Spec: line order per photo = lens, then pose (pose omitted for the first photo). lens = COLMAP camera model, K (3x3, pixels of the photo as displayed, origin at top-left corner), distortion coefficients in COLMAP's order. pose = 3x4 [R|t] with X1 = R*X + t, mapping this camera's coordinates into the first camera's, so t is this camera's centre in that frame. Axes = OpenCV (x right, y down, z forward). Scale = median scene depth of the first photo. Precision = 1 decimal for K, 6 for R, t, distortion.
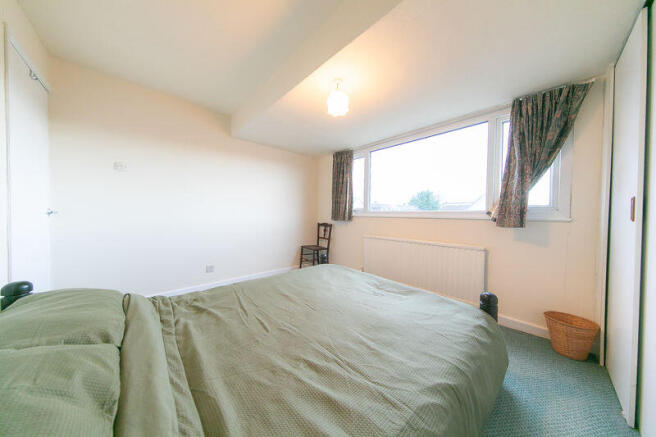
lens RADIAL K [[211.8, 0, 331.0], [0, 211.8, 217.7], [0, 0, 1]] dist [0.002379, -0.000261]
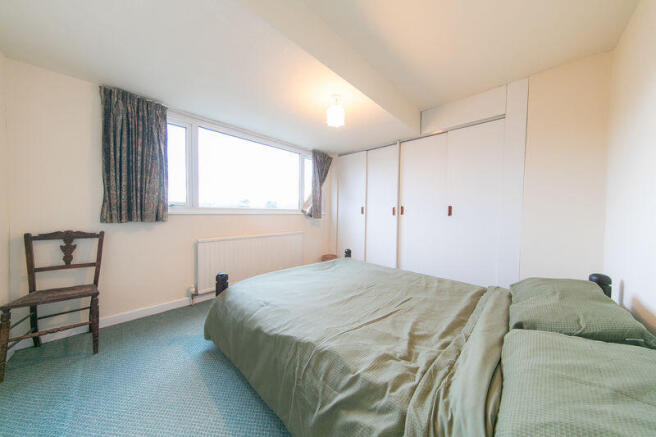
lens RADIAL K [[211.8, 0, 330.9], [0, 211.8, 215.8], [0, 0, 1]] dist [0.002379, -0.000261]
pose [[-0.084349, -0.026837, 0.996075, -0.759642], [0.003373, 0.999624, 0.027218, -0.022814], [-0.996431, 0.005655, -0.084227, 0.764981]]
